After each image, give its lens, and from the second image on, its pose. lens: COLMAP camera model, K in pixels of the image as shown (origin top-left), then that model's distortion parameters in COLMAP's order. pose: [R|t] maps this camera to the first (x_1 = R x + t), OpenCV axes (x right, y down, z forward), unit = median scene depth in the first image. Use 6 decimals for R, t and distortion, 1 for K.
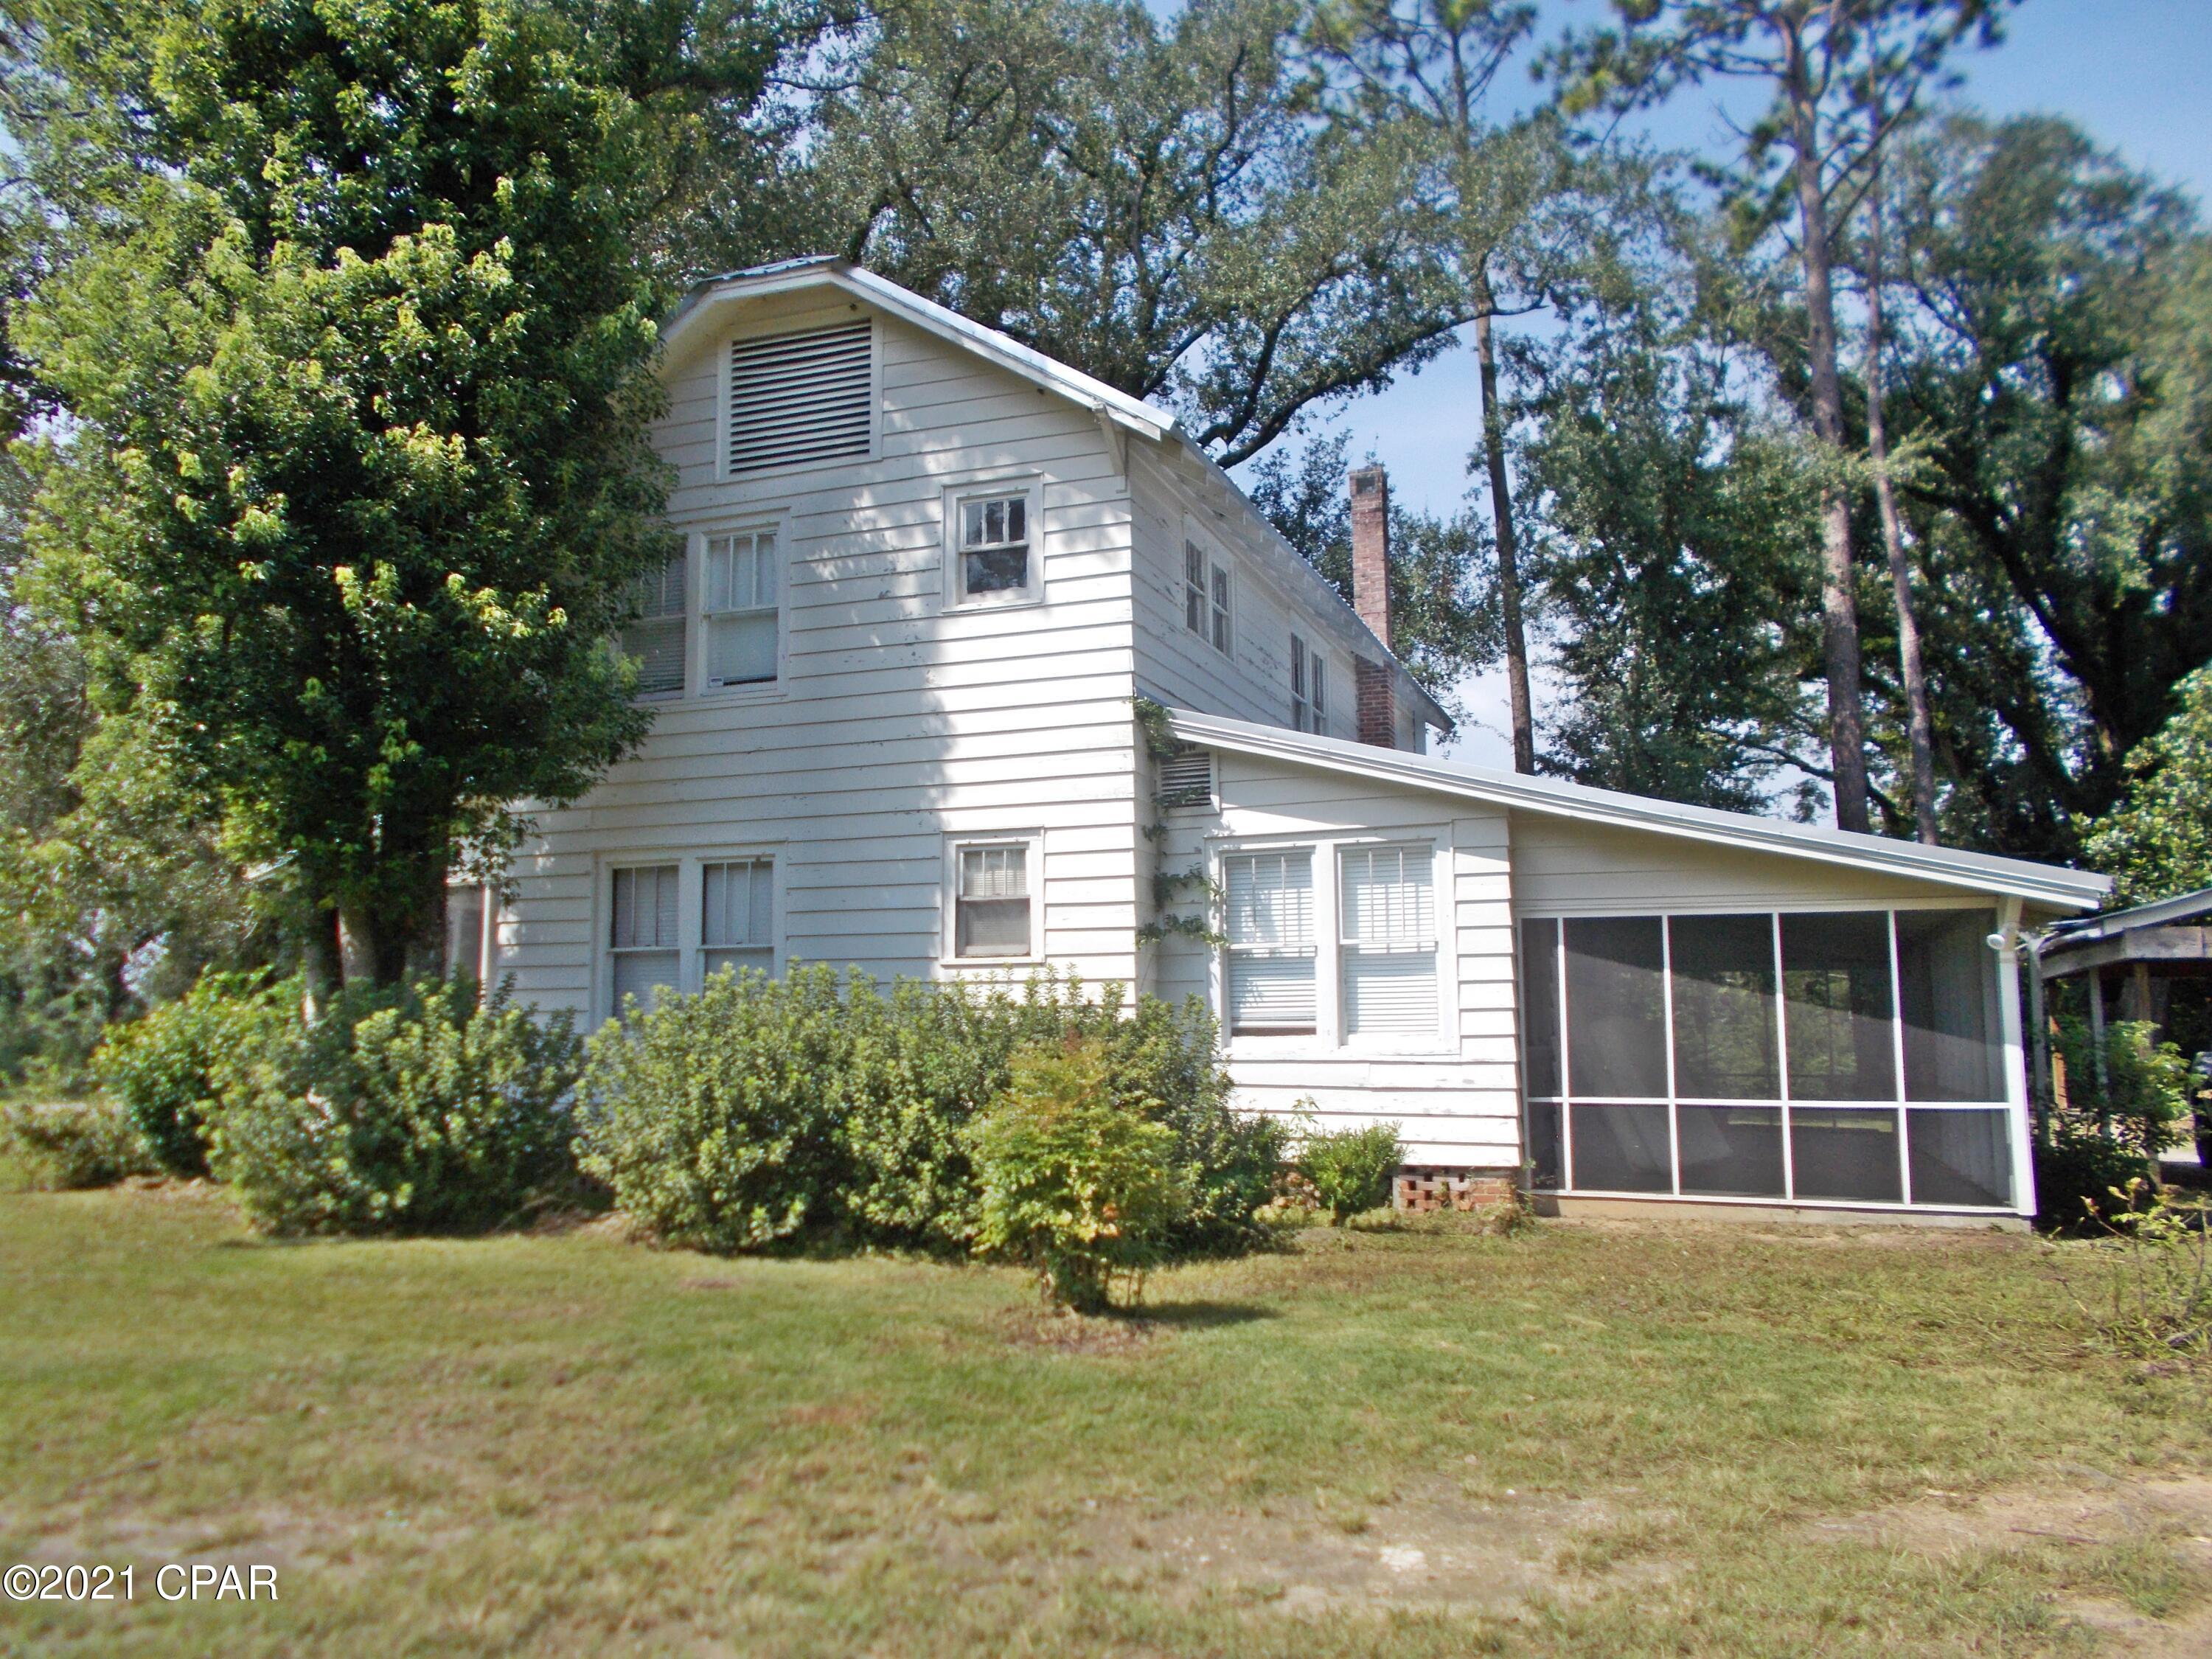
lens RADIAL K [[1674.3, 0, 1081.9], [0, 1674.3, 844.9], [0, 0, 1]] dist [-0.003293, -0.000457]
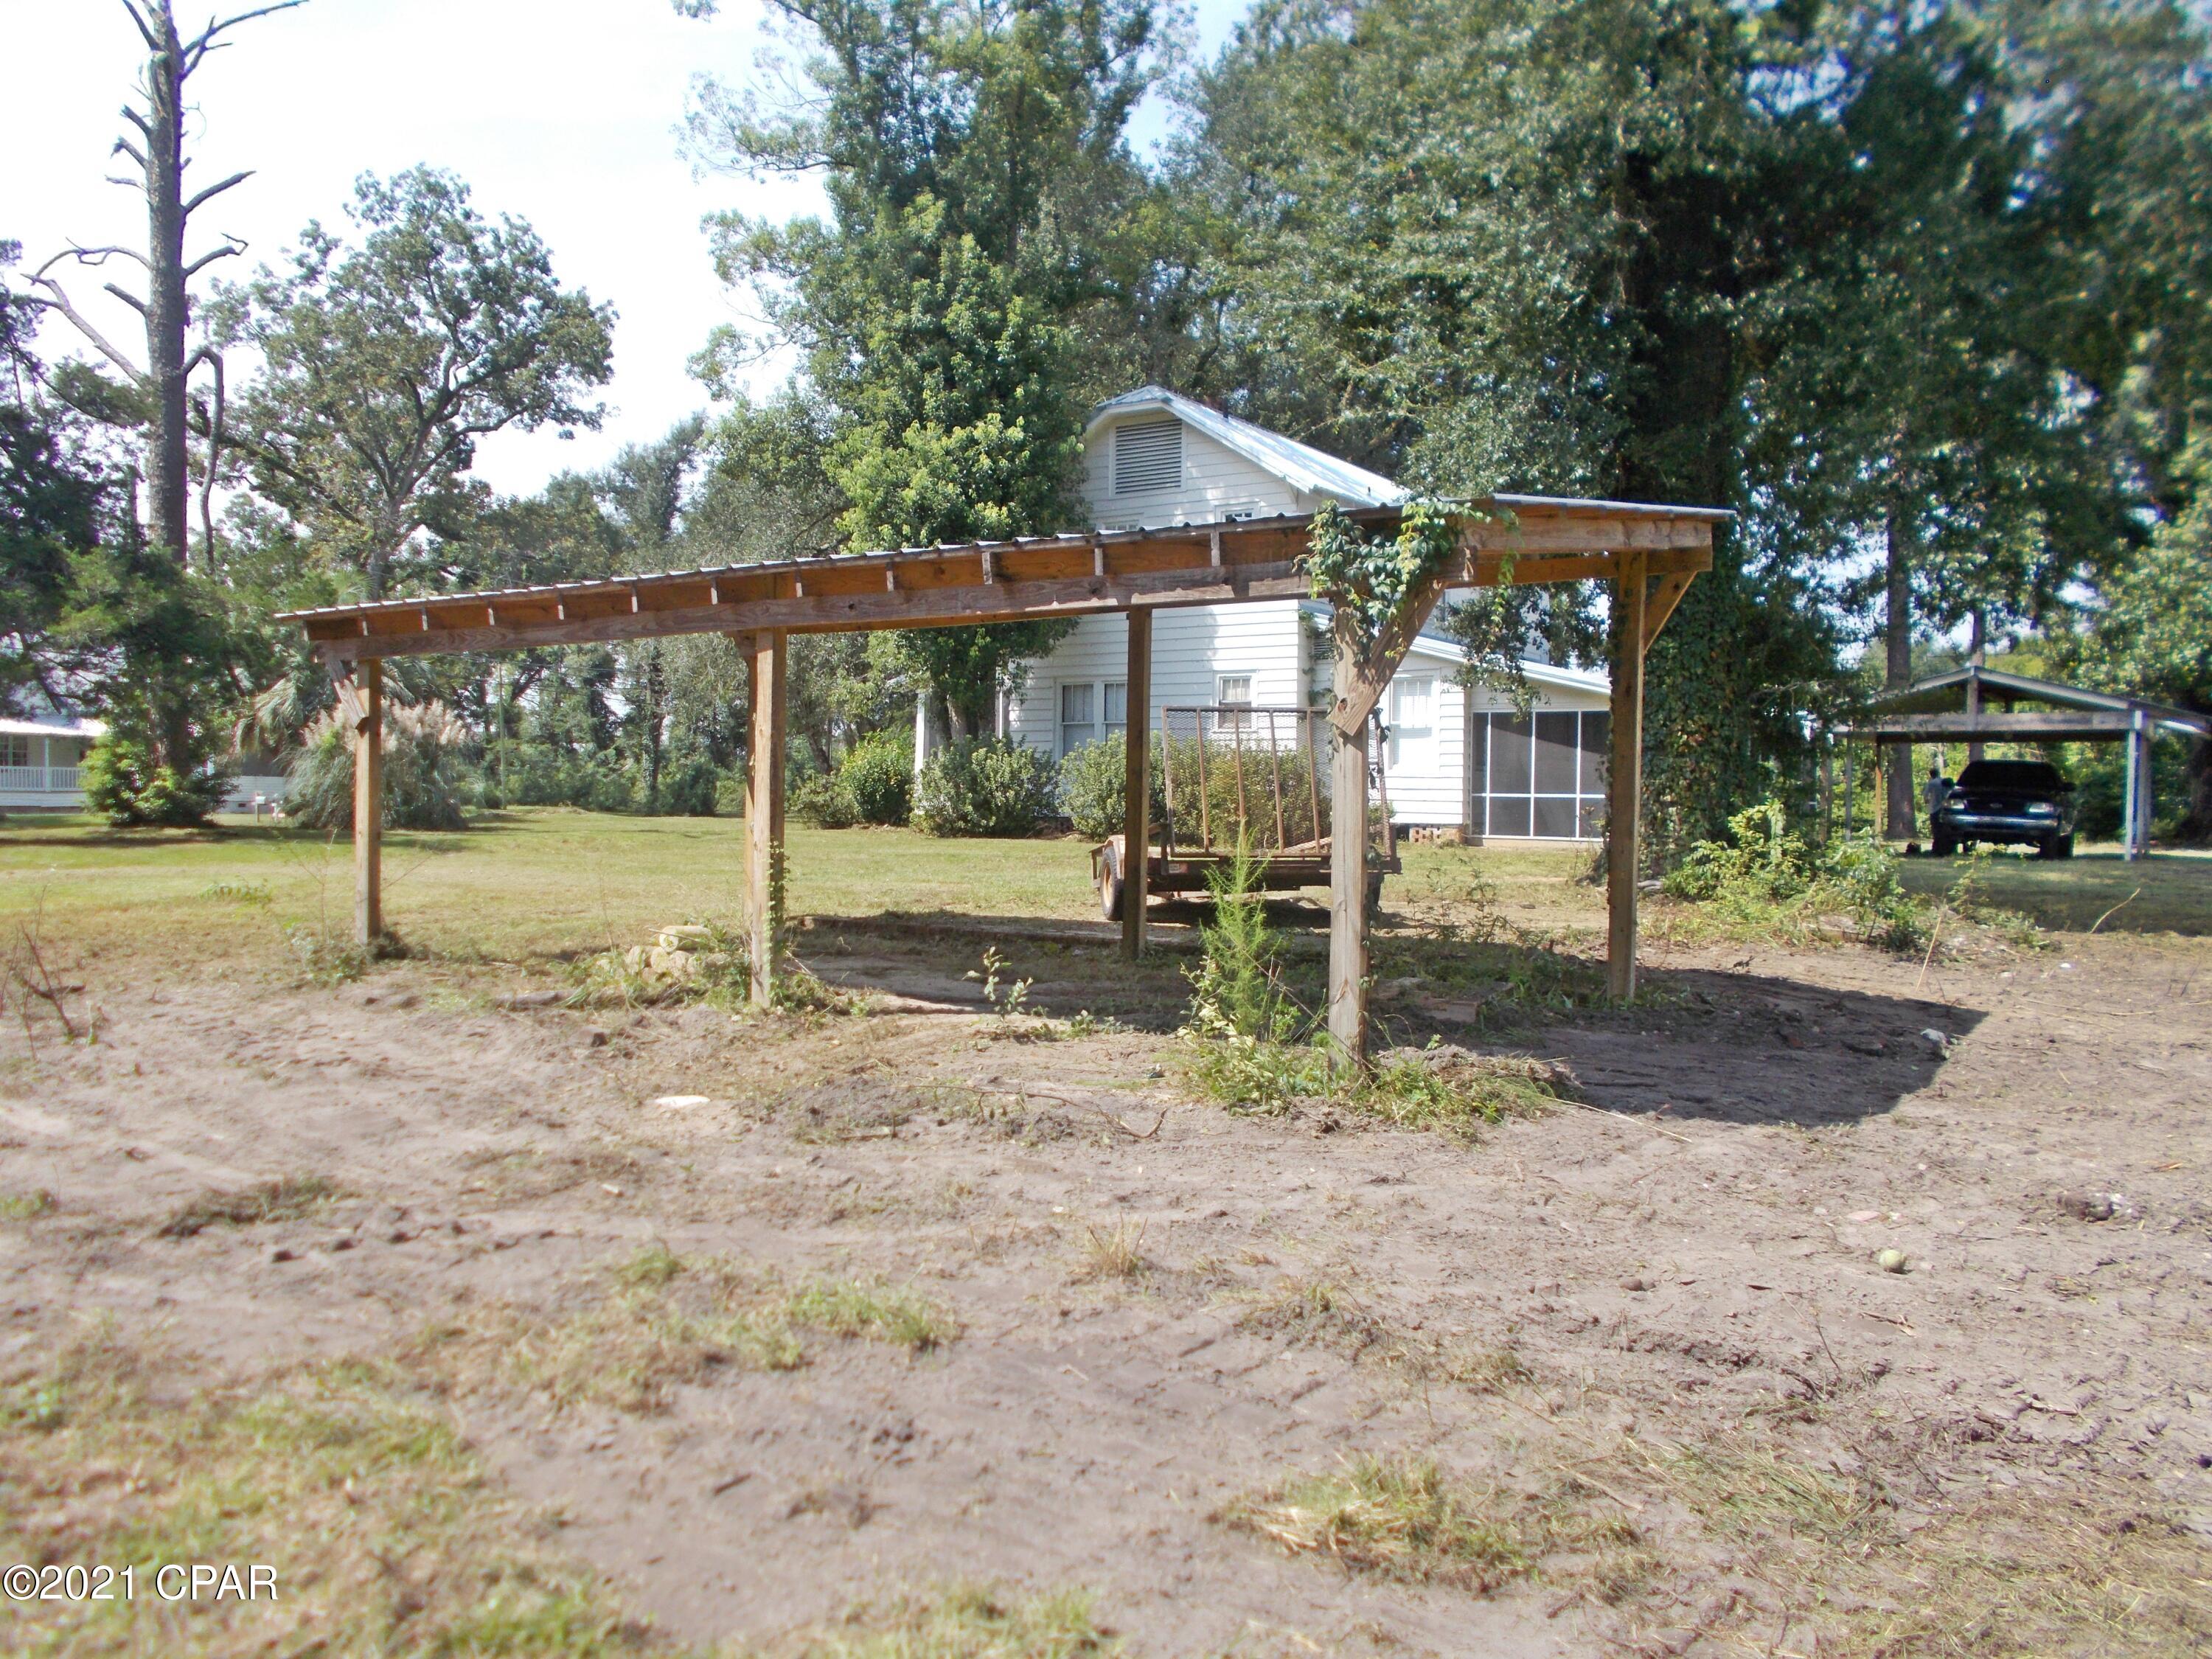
lens RADIAL K [[1674.3, 0, 1100.0], [0, 1674.3, 827.2], [0, 0, 1]] dist [-0.003293, -0.000457]
pose [[0.976744, 0.020198, -0.213455, 0.266541], [0.007763, 0.991569, 0.129349, -0.097551], [0.214268, -0.127998, 0.968352, -1.284444]]
